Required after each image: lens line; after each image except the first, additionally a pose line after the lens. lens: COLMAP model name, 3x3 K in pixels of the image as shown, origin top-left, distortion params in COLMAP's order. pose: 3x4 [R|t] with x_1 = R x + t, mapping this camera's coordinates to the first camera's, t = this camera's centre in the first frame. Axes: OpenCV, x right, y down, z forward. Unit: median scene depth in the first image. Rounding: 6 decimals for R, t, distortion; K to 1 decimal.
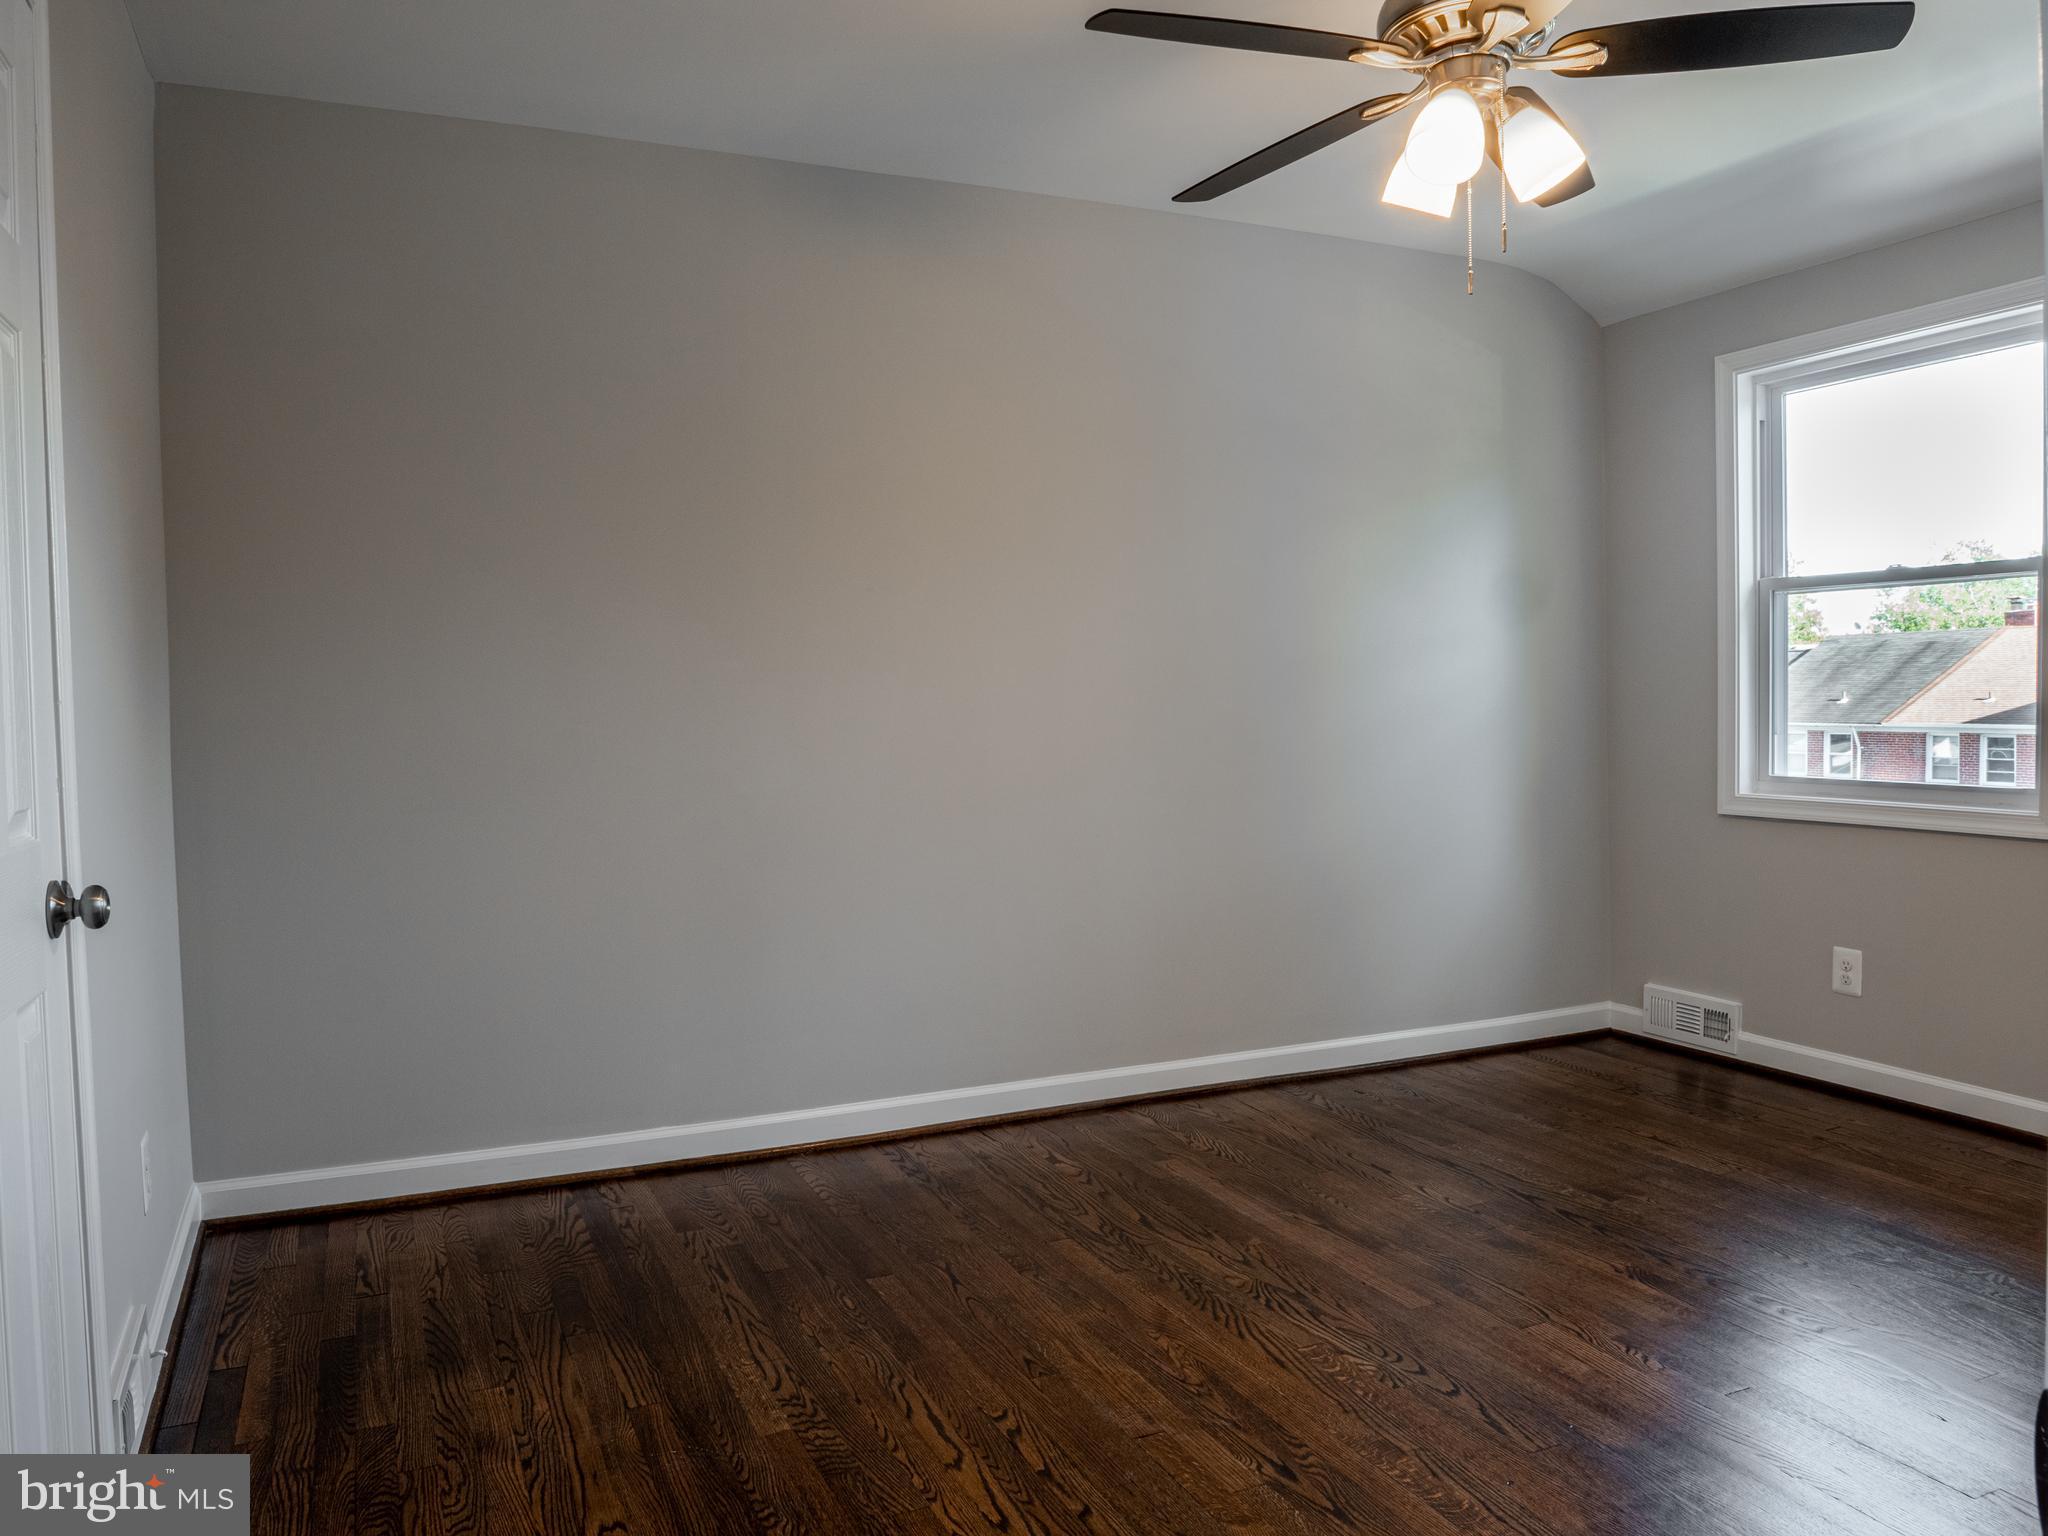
lens RADIAL K [[1611.4, 0, 1024.0], [0, 1611.4, 768.0], [0, 0, 1]] dist [0.001807, 0.004534]
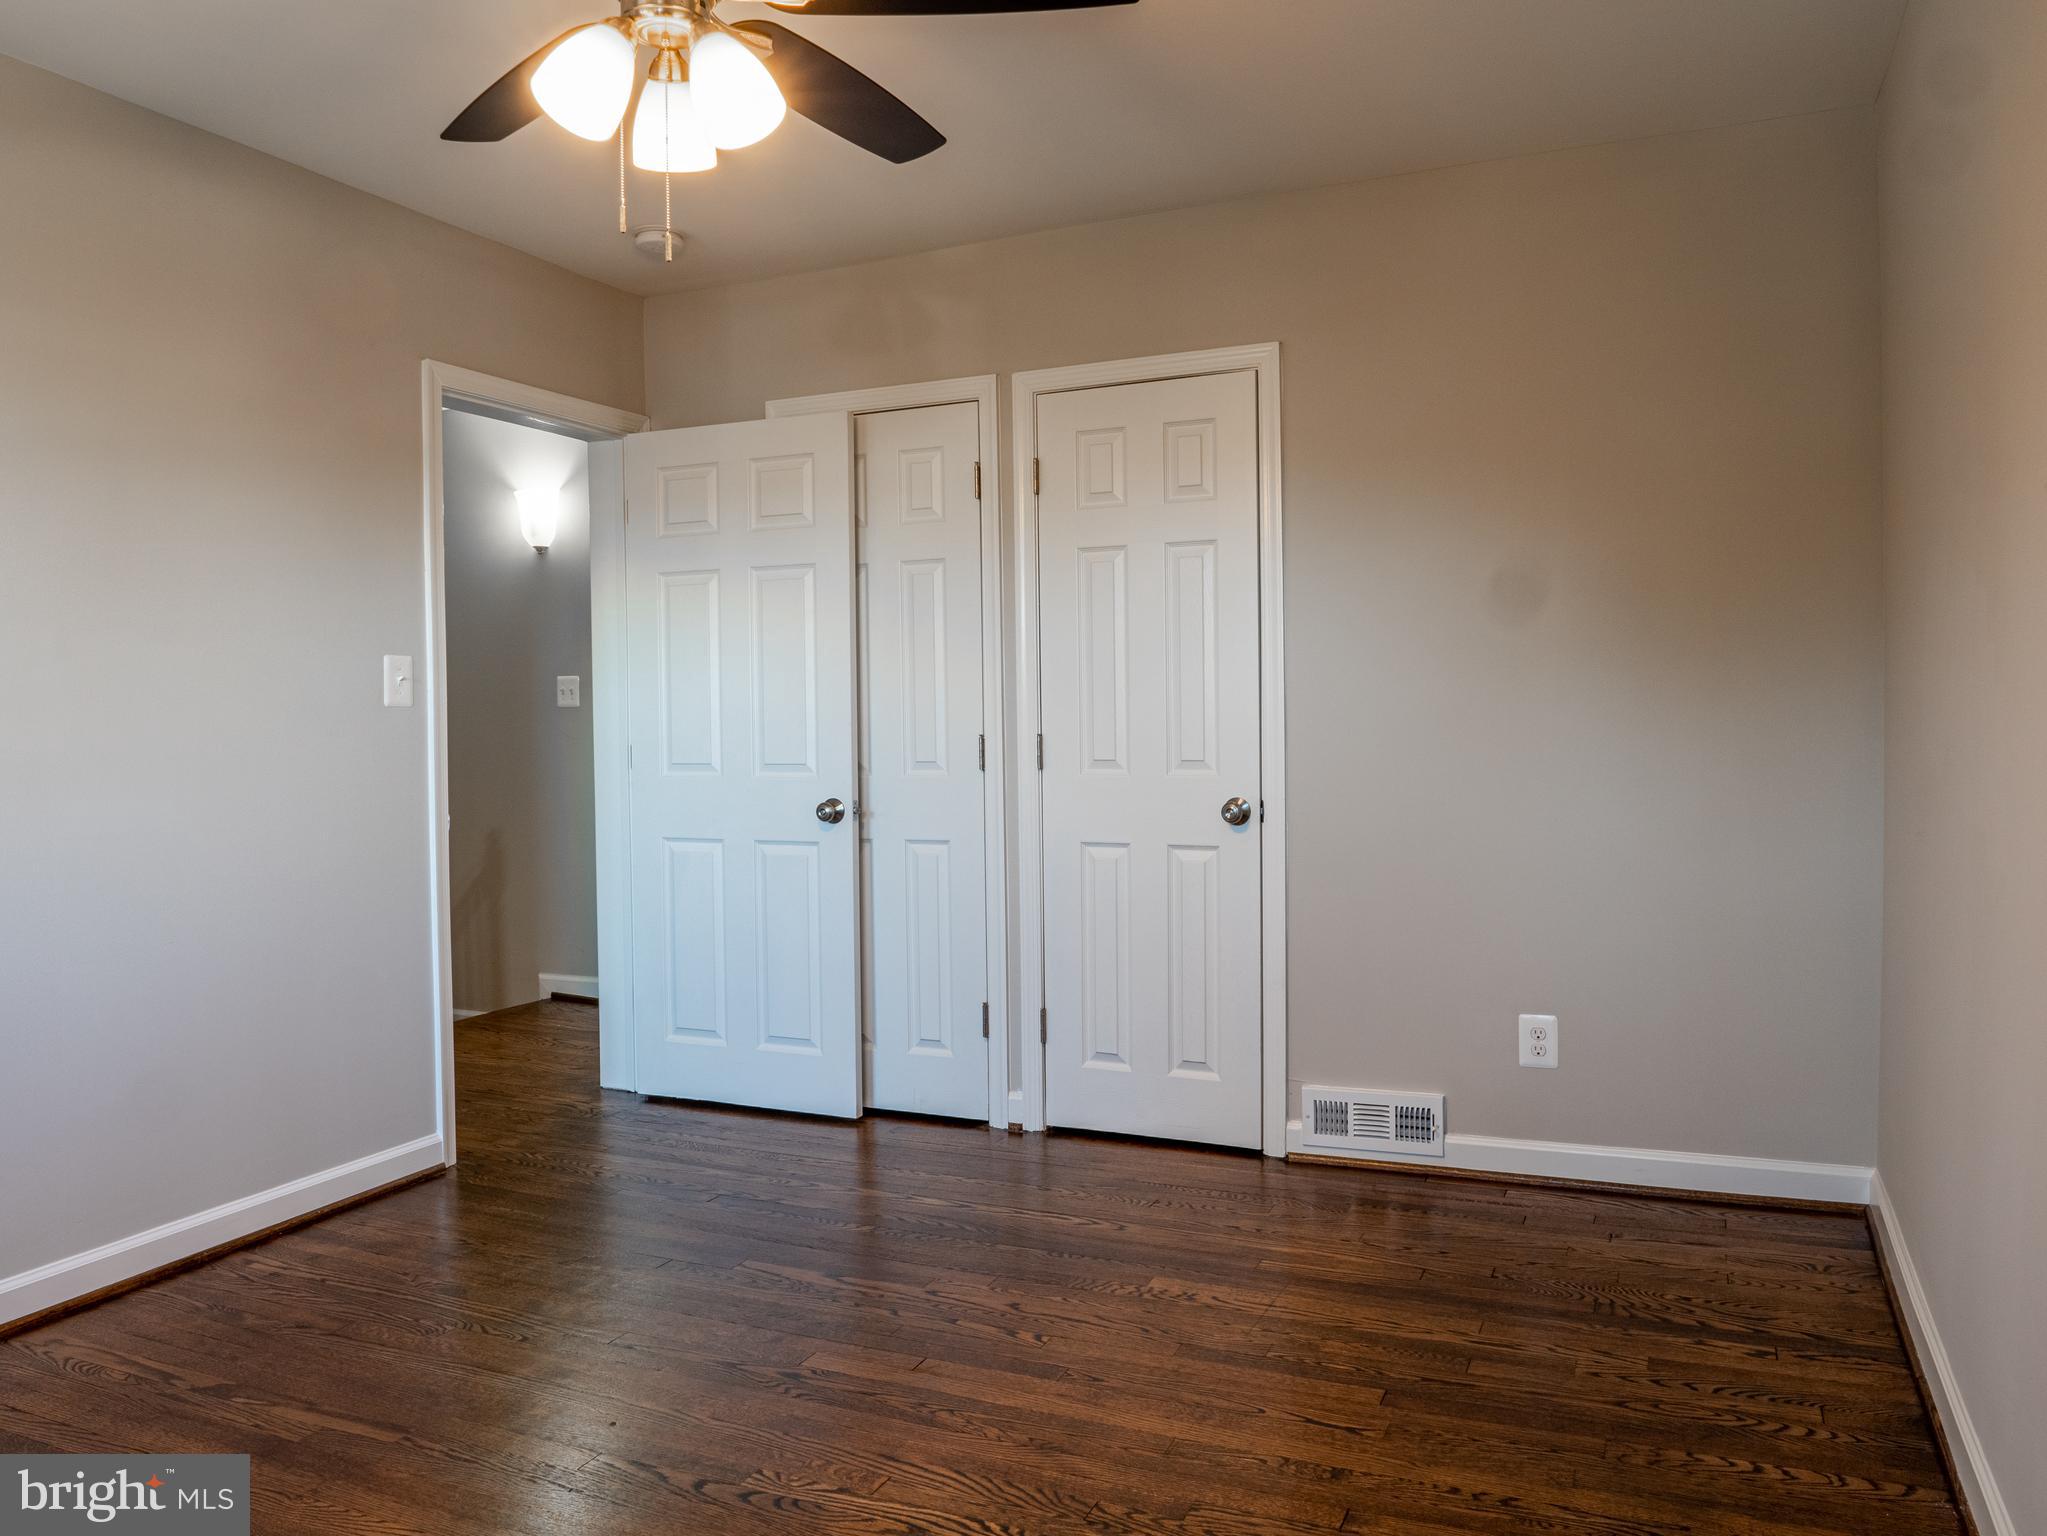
lens RADIAL K [[1499.3, 0, 1022.1], [0, 1499.3, 753.5], [0, 0, 1]] dist [-0.048881, 0.016016]
pose [[-0.764356, 0.037125, -0.643724, 0.665440], [-0.007488, 0.997763, 0.066434, -0.091325], [0.644750, 0.055599, -0.762368, 1.767247]]
